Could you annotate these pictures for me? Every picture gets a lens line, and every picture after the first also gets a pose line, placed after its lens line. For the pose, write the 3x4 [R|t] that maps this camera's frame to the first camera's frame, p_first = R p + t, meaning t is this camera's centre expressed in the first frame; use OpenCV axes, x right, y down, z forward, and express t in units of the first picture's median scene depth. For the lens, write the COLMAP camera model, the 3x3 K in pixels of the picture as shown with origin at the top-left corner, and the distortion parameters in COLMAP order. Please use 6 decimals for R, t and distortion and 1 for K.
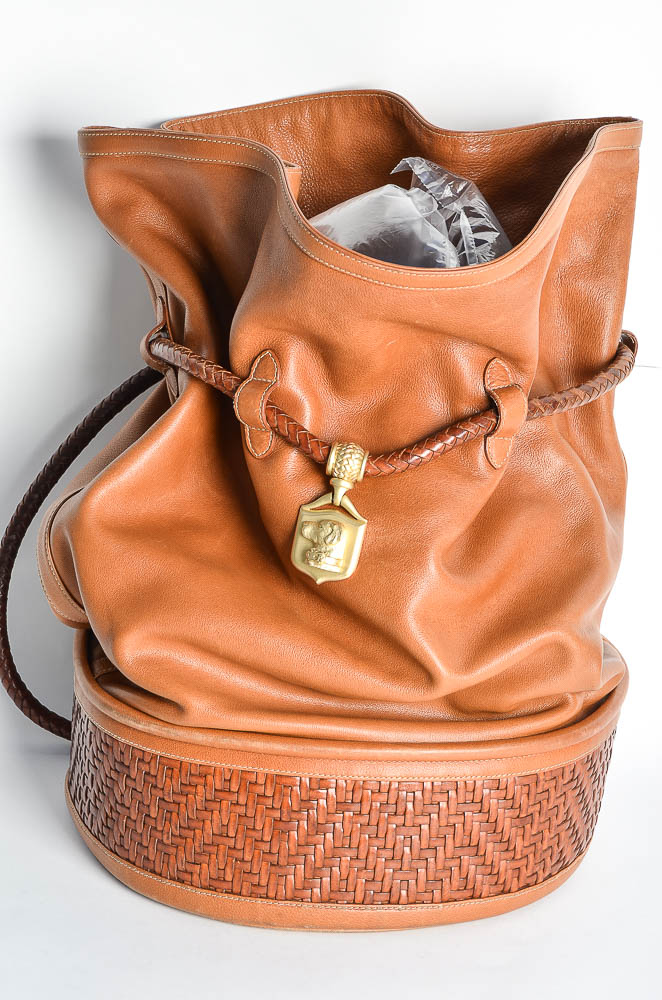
lens RADIAL K [[2512.7, 0, 331.0], [0, 2512.7, 500.0], [0, 0, 1]] dist [0.470241, 0.274656]
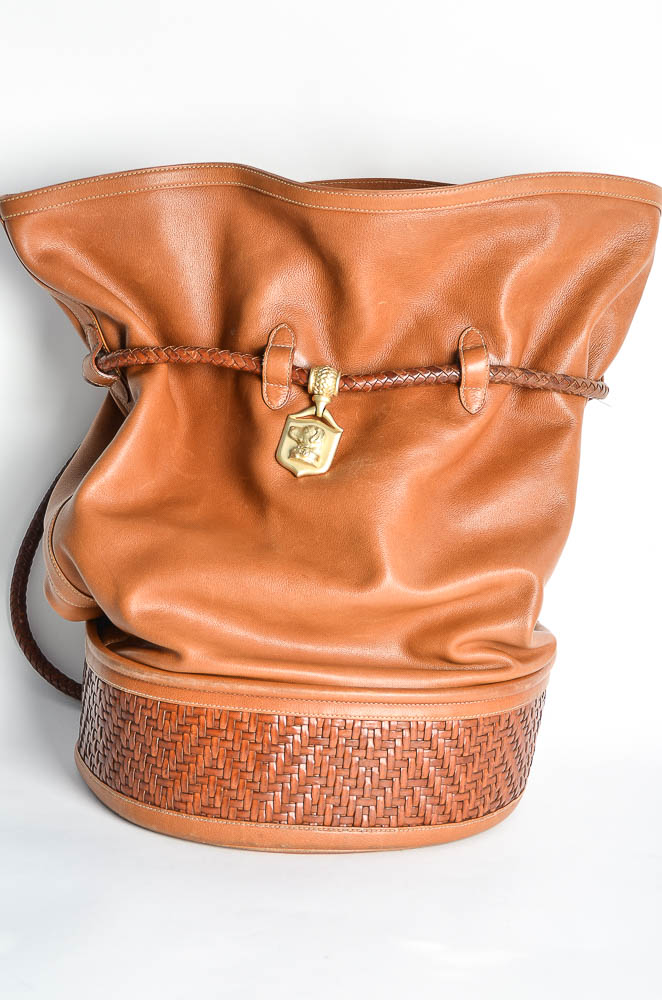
lens RADIAL K [[2512.7, 0, 331.0], [0, 2512.7, 500.0], [0, 0, 1]] dist [0.470241, 0.274656]
pose [[0.999898, 0.001904, 0.014153, -0.004445], [-0.000463, 0.994870, -0.101158, 0.126911], [-0.014273, 0.101141, 0.994770, -0.190270]]
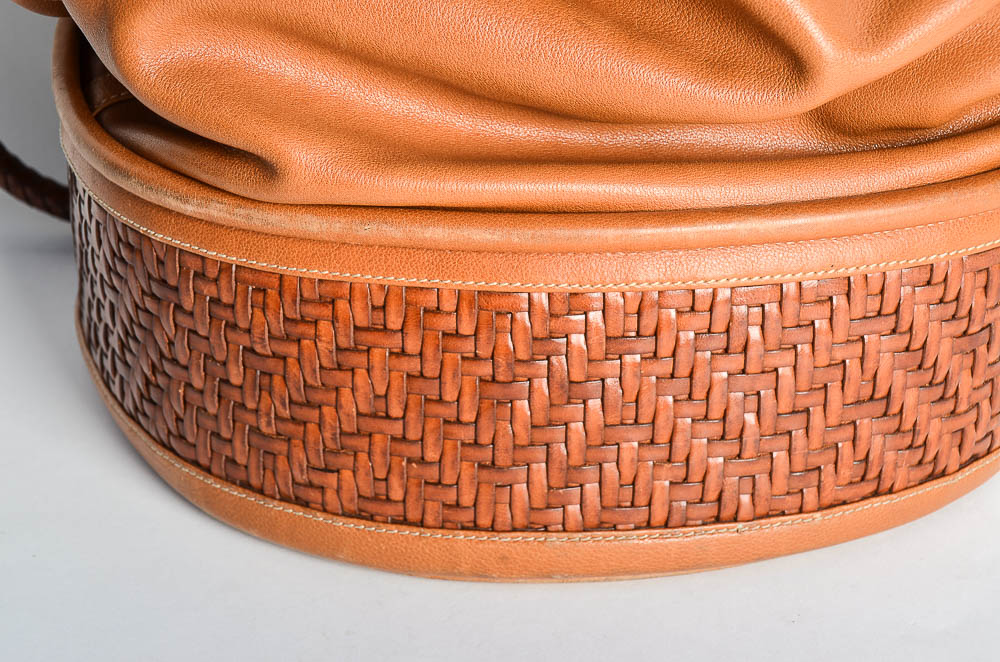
lens RADIAL K [[2434.6, 0, 498.3], [0, 2434.6, 396.2], [0, 0, 1]] dist [0.265617, -0.239041]
pose [[0.997572, -0.068779, 0.010973, -0.024159], [0.065419, 0.979354, 0.191274, 0.038975], [-0.023903, -0.190091, 0.981475, 0.531612]]
